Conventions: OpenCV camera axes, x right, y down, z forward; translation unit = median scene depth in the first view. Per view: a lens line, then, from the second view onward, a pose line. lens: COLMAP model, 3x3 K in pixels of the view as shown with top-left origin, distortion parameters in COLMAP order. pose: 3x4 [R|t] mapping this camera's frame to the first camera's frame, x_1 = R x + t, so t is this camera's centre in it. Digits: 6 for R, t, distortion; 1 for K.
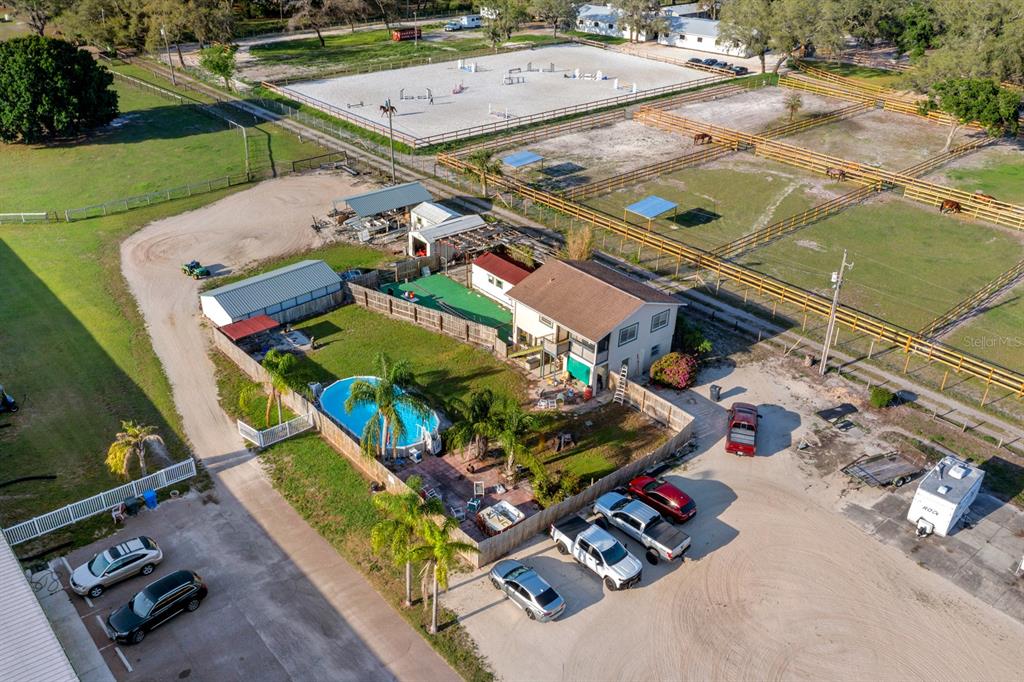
lens RADIAL K [[857.6, 0, 513.6], [0, 857.6, 343.5], [0, 0, 1]] dist [-0.011998, -0.000747]
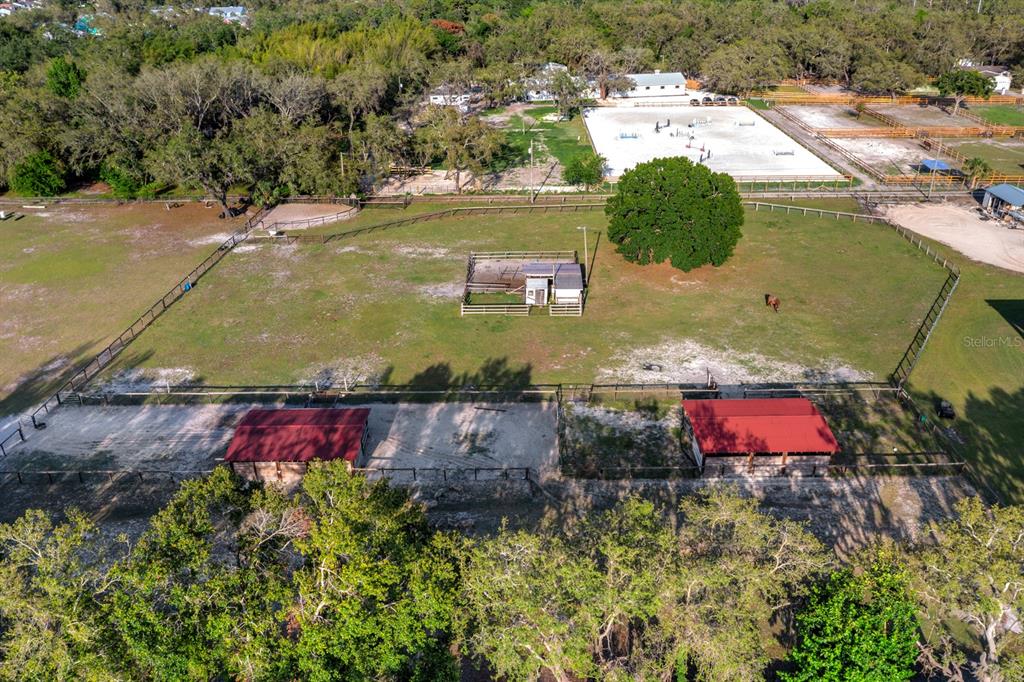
lens RADIAL K [[820.3, 0, 522.1], [0, 820.3, 341.0], [0, 0, 1]] dist [-0.018476, 0.012726]
pose [[0.682386, -0.352666, 0.640294, -1.954097], [0.386808, 0.917450, 0.093084, -0.473463], [-0.620266, 0.184152, 0.762469, 0.652763]]
